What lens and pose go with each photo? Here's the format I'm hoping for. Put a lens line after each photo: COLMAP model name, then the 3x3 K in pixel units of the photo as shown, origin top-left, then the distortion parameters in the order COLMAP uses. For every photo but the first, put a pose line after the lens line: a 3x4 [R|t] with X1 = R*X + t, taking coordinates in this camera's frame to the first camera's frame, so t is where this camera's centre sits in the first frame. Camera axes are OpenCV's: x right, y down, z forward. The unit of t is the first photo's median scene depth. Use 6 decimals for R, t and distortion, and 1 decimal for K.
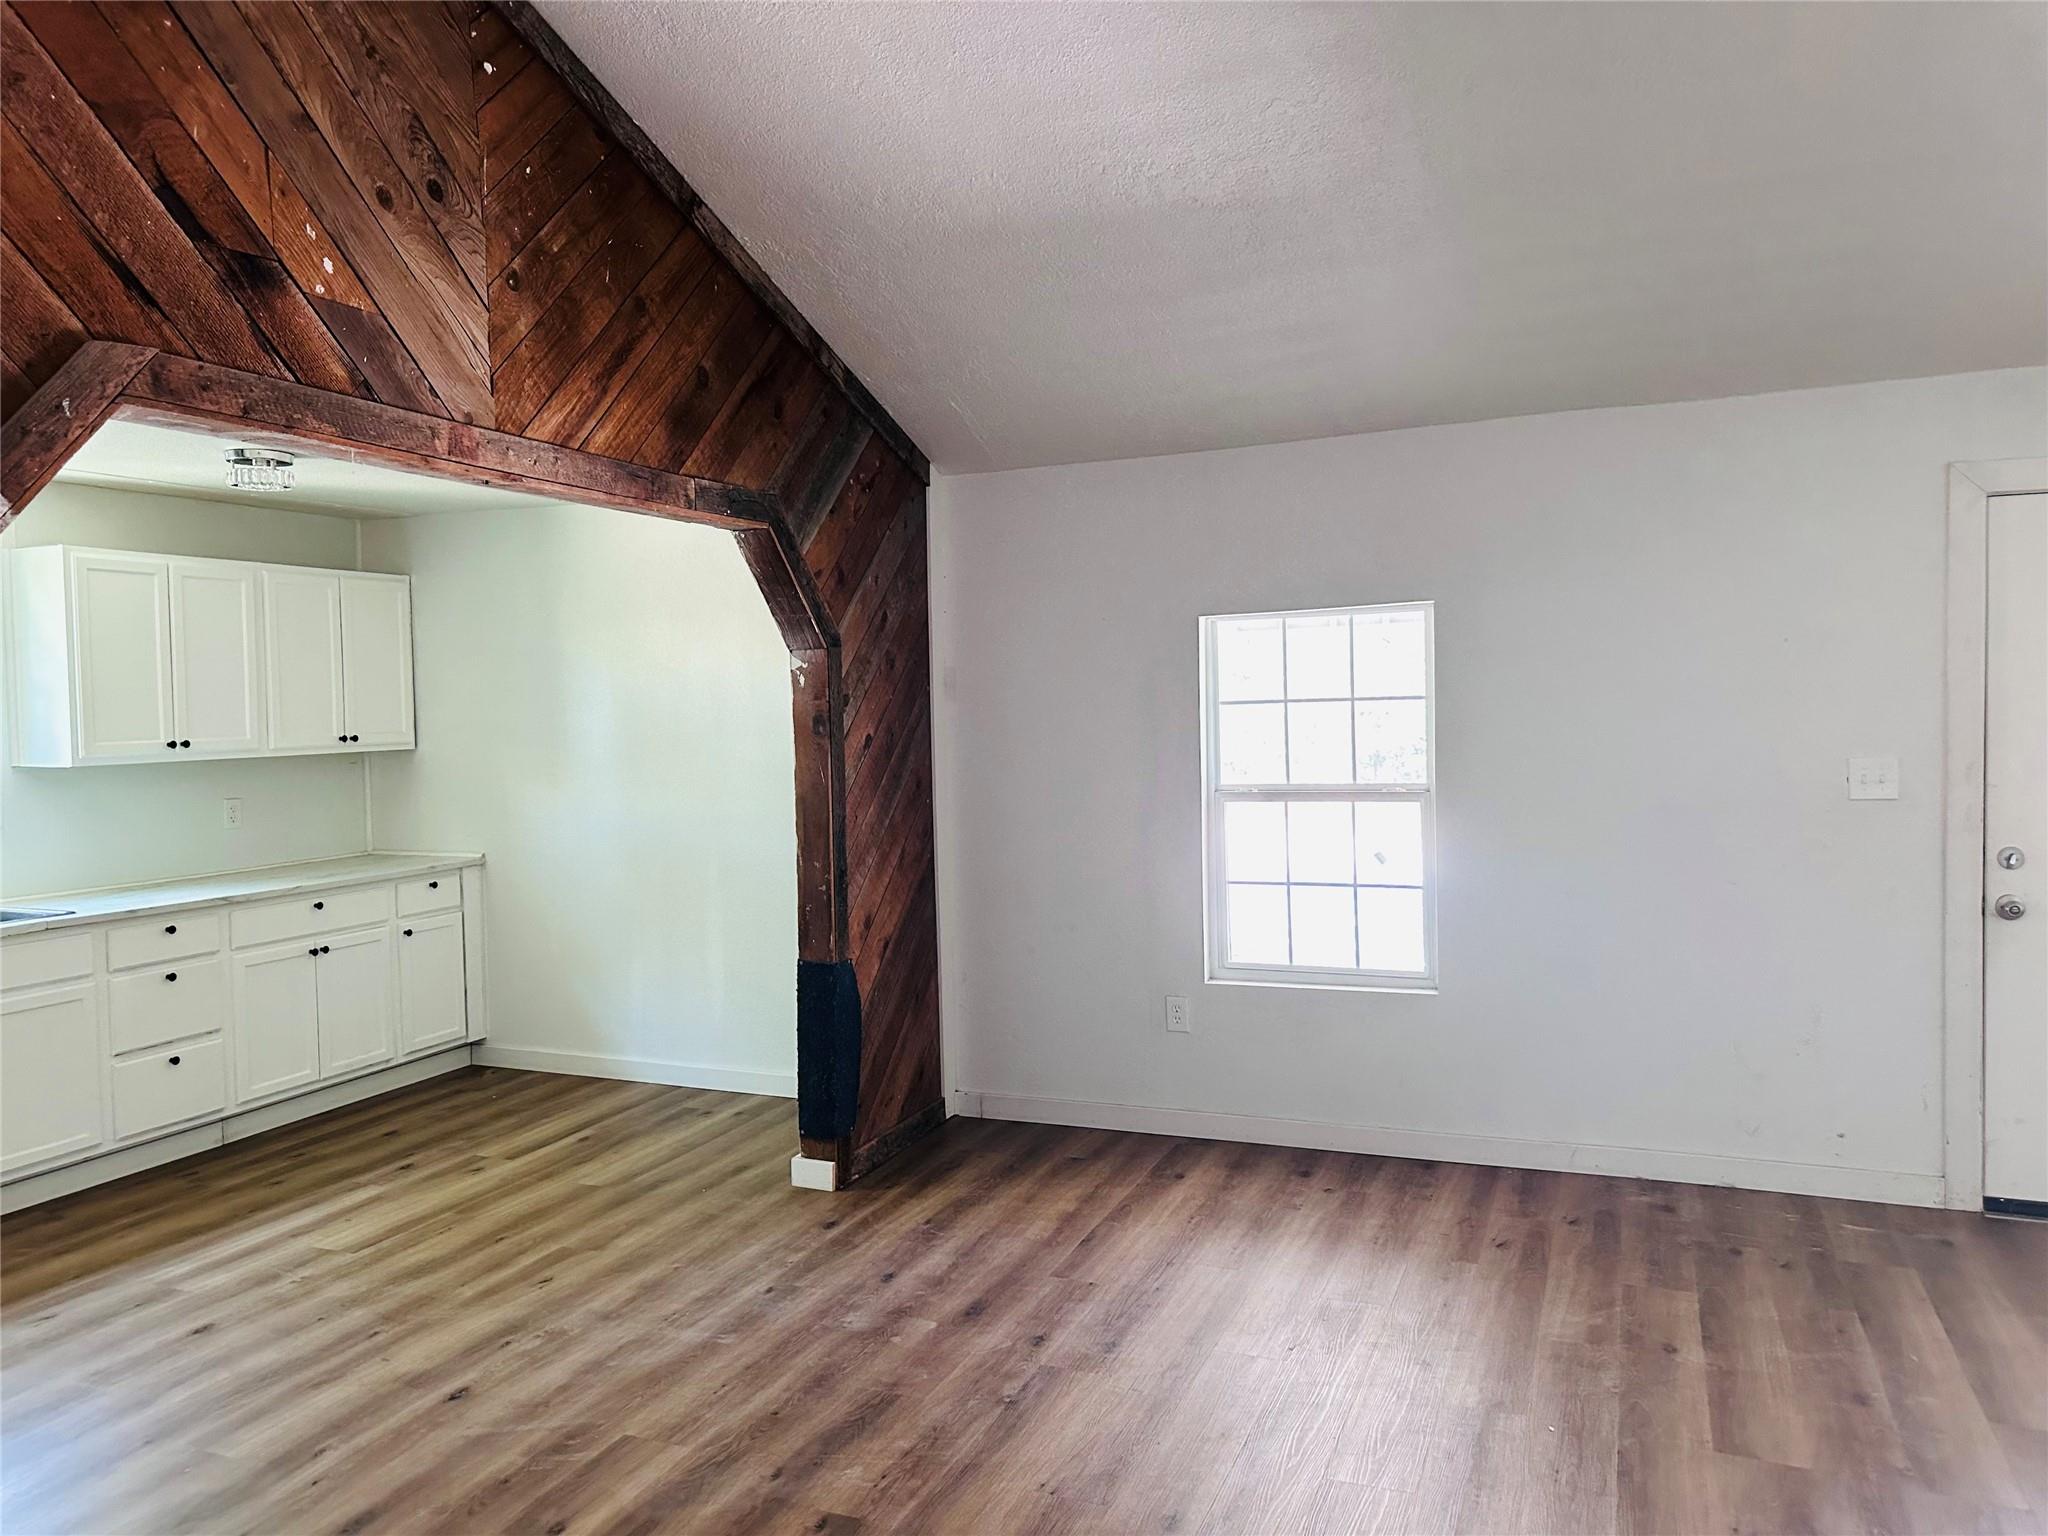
lens RADIAL K [[1446.0, 0, 1019.8], [0, 1446.0, 770.1], [0, 0, 1]] dist [0.213952, -0.175044]
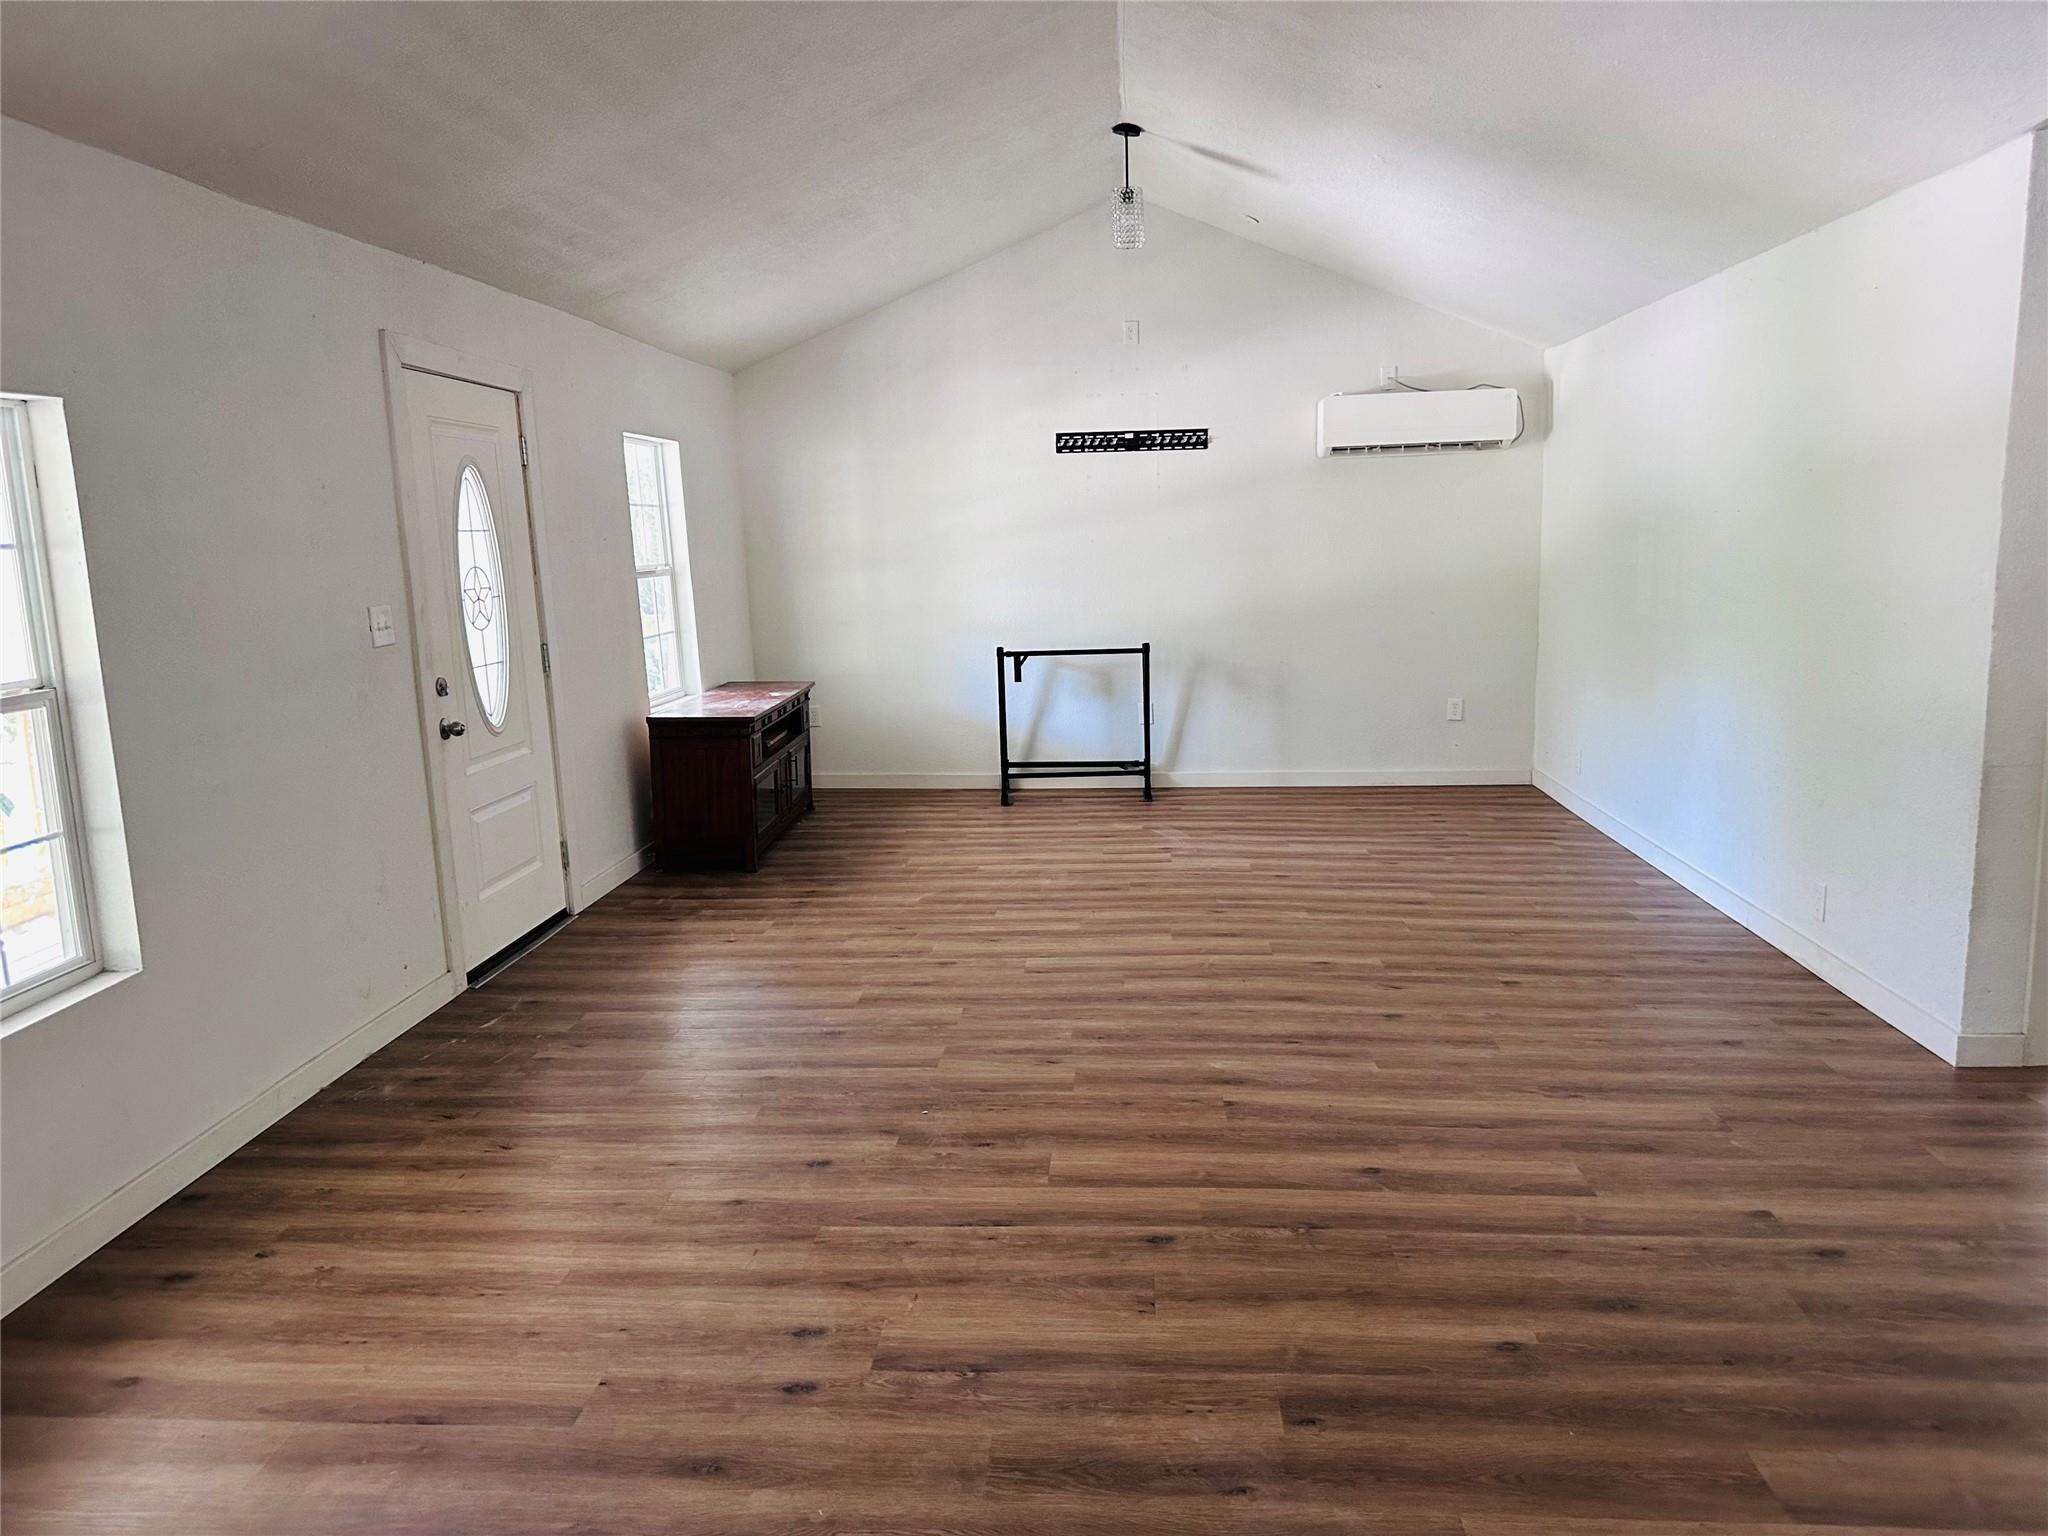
lens RADIAL K [[1446.0, 0, 1019.8], [0, 1446.0, 770.1], [0, 0, 1]] dist [0.213952, -0.175044]
pose [[-0.302578, -0.110784, 0.946665, -0.429832], [0.083166, 0.986365, 0.142012, -0.004794], [-0.949489, 0.121700, -0.289238, 0.681483]]
